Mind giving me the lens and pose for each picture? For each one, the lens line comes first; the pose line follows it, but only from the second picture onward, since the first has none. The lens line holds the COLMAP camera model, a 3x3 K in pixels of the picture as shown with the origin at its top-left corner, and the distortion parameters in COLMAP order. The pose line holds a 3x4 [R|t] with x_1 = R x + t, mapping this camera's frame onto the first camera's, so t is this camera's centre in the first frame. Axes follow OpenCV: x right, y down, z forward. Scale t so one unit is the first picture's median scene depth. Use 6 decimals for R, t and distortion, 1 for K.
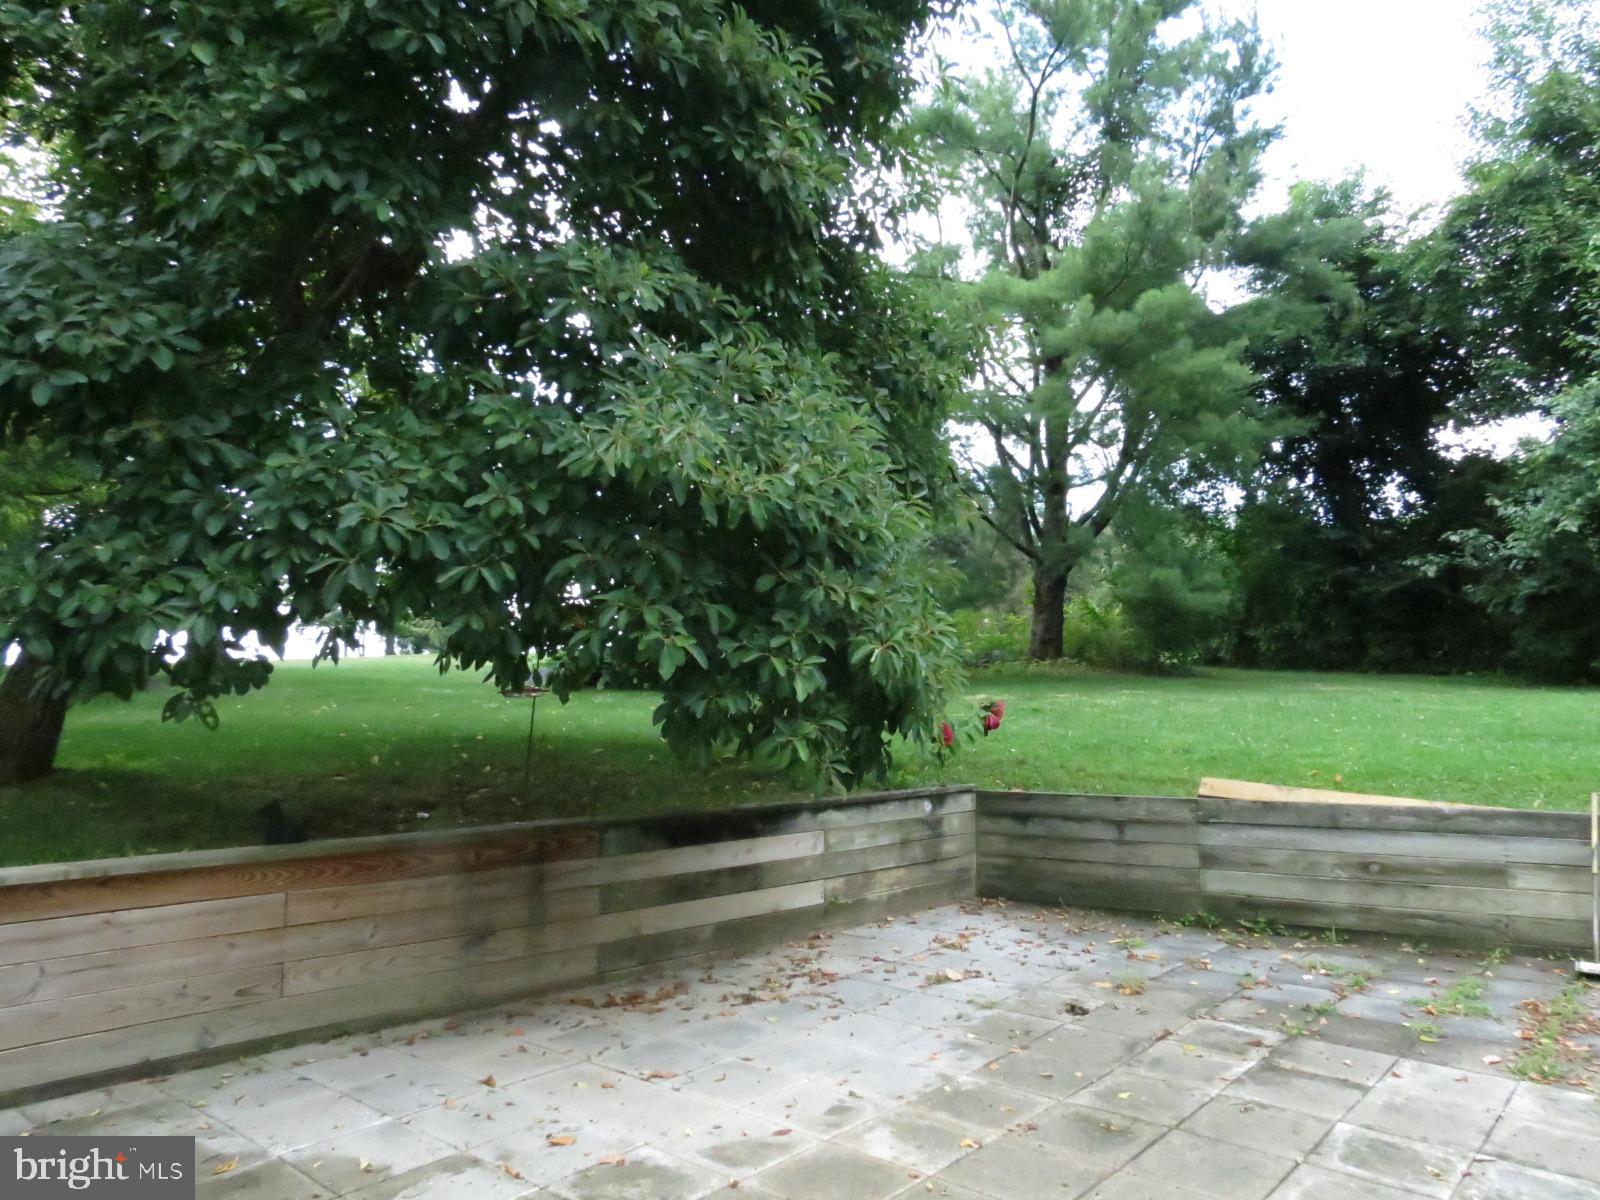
lens RADIAL K [[1136.2, 0, 802.9], [0, 1136.2, 590.6], [0, 0, 1]] dist [-0.034031, 0.019568]
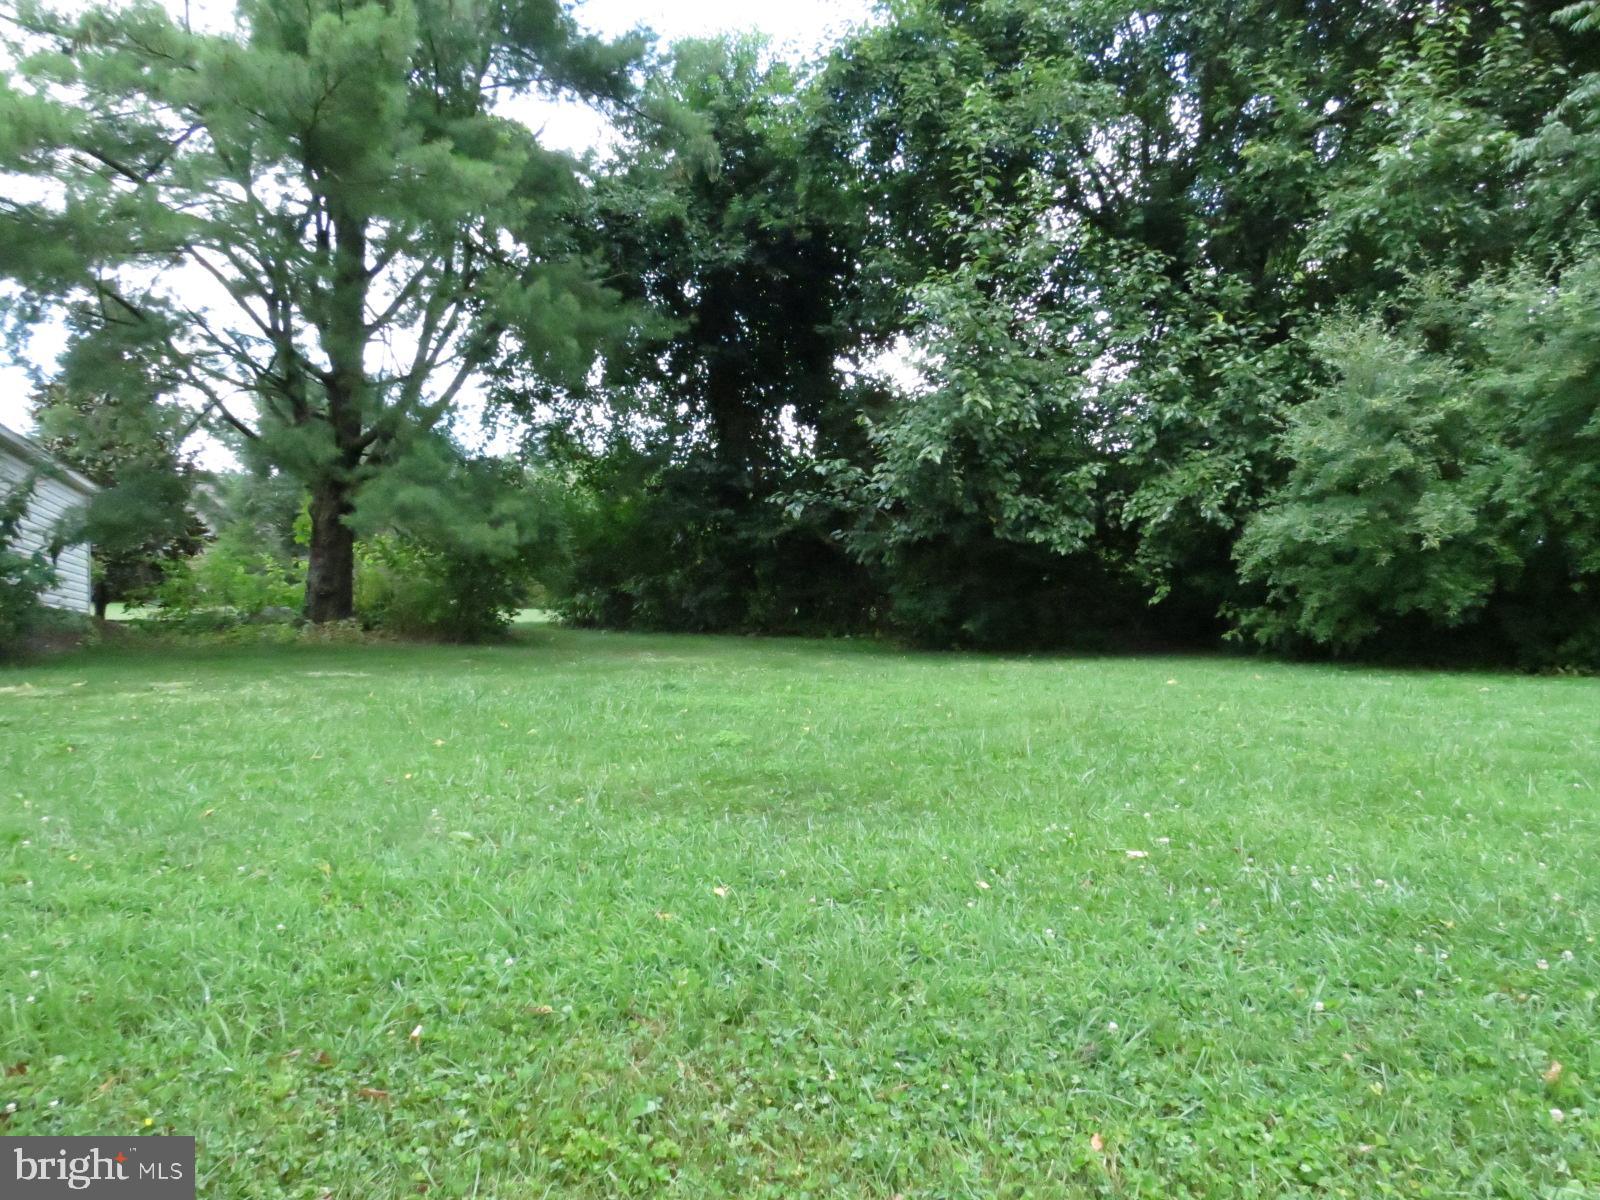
lens RADIAL K [[1136.2, 0, 799.1], [0, 1136.2, 603.7], [0, 0, 1]] dist [-0.034031, 0.019568]
pose [[0.910918, -0.000423, 0.412588, 0.233711], [-0.020159, 0.998759, 0.045533, 0.012396], [-0.412096, -0.049794, 0.909779, 0.268556]]
